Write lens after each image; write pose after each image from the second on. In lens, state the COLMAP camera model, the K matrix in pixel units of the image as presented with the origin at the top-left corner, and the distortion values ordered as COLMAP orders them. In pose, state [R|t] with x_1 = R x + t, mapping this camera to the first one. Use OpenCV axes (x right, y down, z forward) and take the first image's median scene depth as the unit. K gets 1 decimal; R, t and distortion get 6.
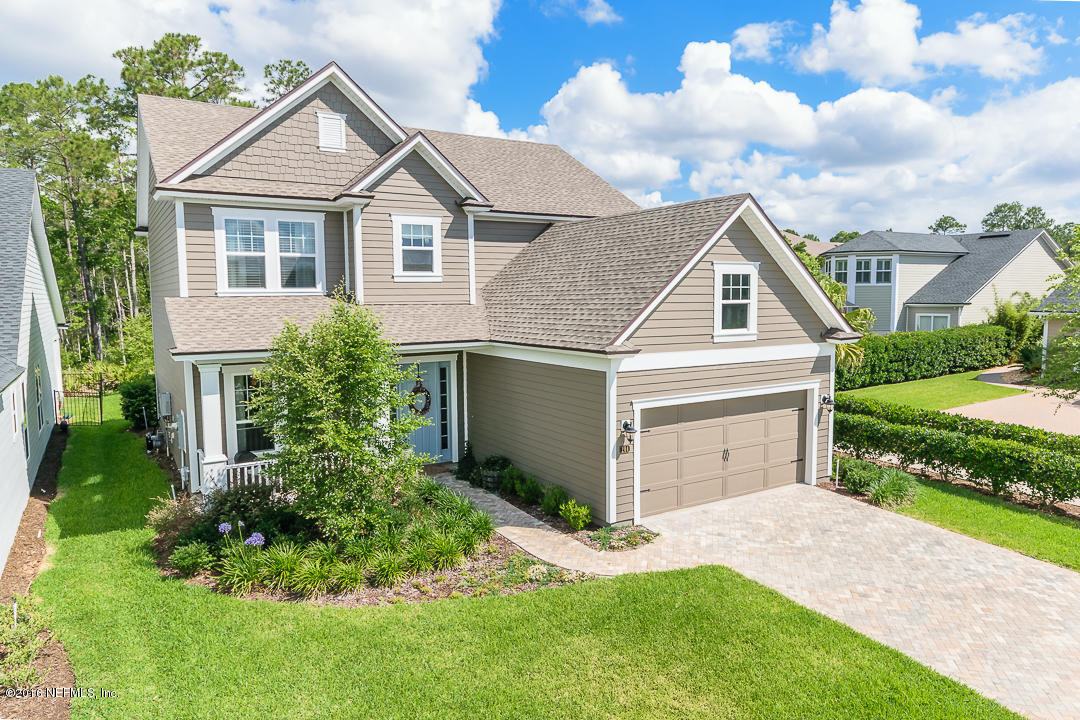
lens RADIAL K [[686.4, 0, 544.2], [0, 686.4, 360.1], [0, 0, 1]] dist [-0.001304, -0.000140]
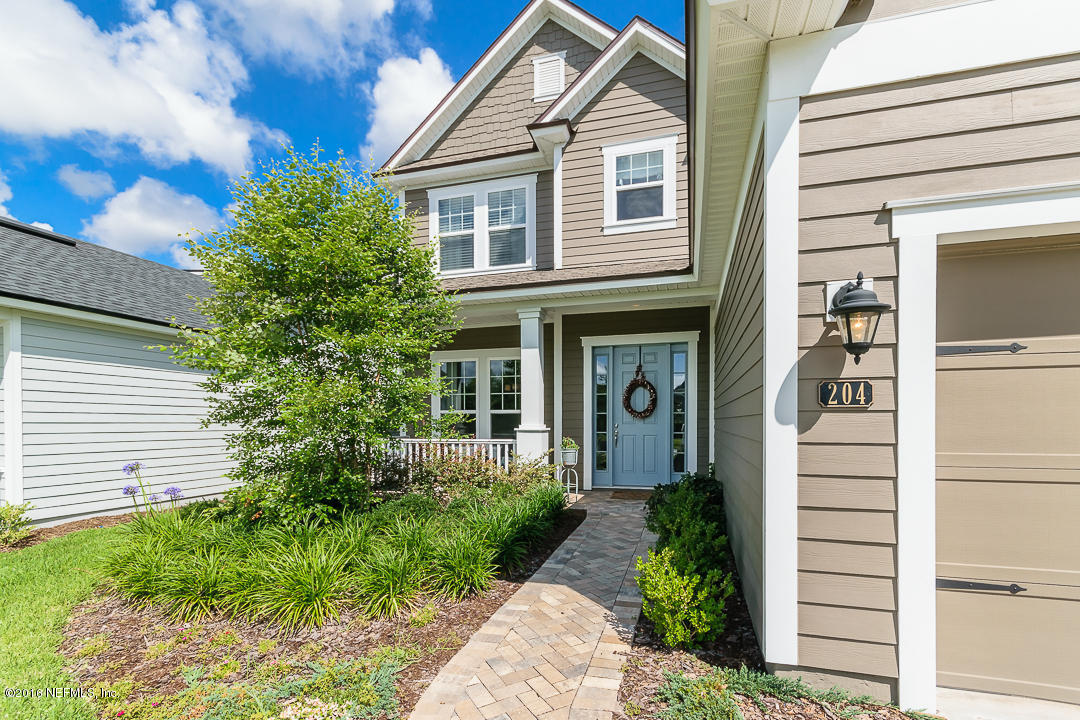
lens RADIAL K [[487.4, 0, 532.9], [0, 487.4, 427.3], [0, 0, 1]] dist [0.005080, 0.000043]
pose [[0.660592, 0.017039, -0.750552, 0.144839], [-0.064332, 0.997350, -0.033980, 0.126812], [0.747984, 0.070731, 0.659937, 0.641859]]
